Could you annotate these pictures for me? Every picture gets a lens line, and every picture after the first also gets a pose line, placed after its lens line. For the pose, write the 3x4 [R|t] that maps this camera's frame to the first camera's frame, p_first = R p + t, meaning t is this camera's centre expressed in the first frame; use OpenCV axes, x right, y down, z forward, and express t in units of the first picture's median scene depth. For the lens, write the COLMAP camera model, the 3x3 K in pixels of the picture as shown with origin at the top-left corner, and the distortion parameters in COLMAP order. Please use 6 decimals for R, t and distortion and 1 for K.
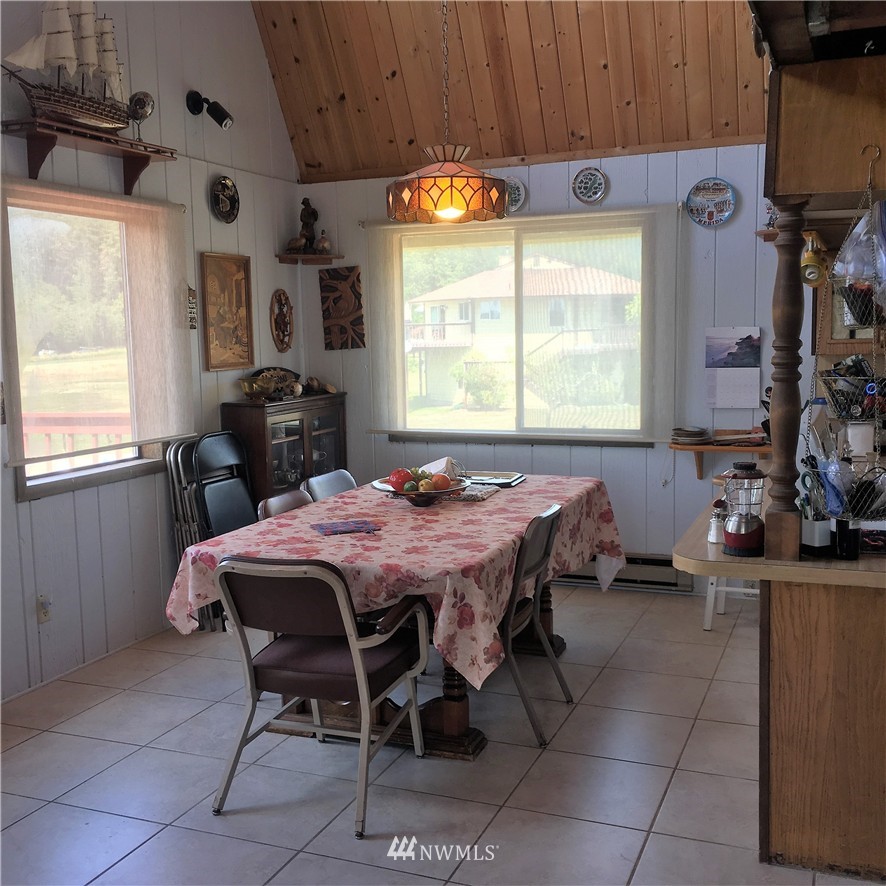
lens RADIAL K [[1013.5, 0, 443.0], [0, 1013.5, 443.0], [0, 0, 1]] dist [0.065358, -0.063498]
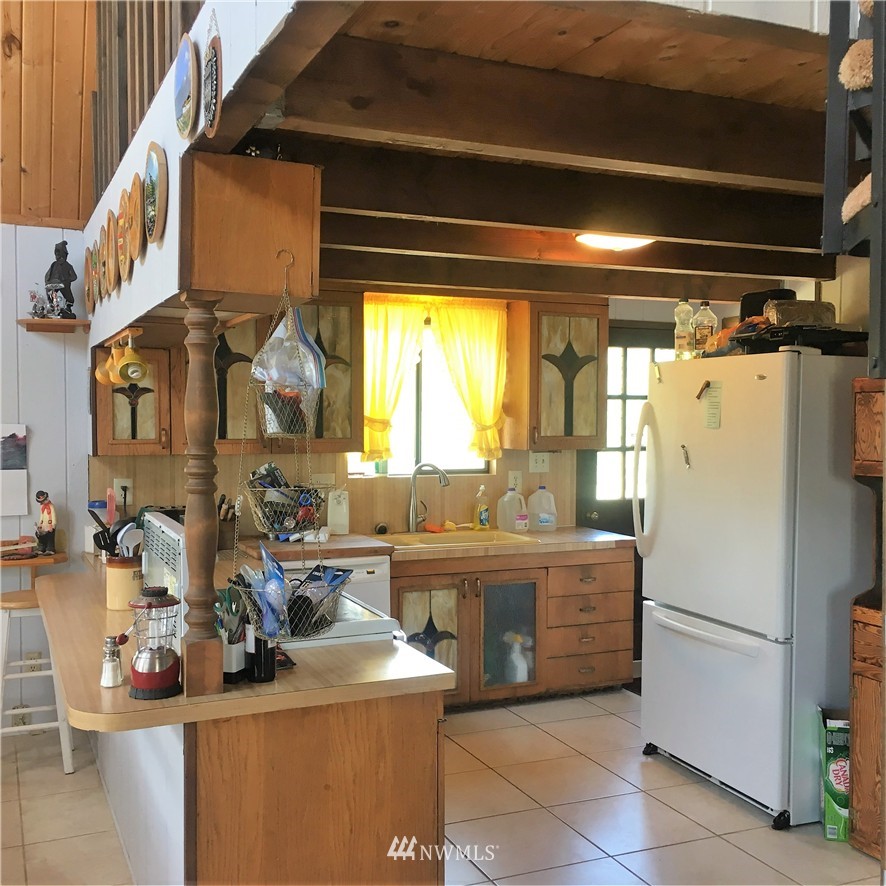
lens RADIAL K [[1013.5, 0, 443.0], [0, 1013.5, 443.0], [0, 0, 1]] dist [0.065358, -0.063498]
pose [[0.690339, -0.000073, 0.723486, -0.165836], [0.064620, 0.996009, -0.061558, -0.035201], [-0.720594, 0.089248, 0.687589, 0.223241]]
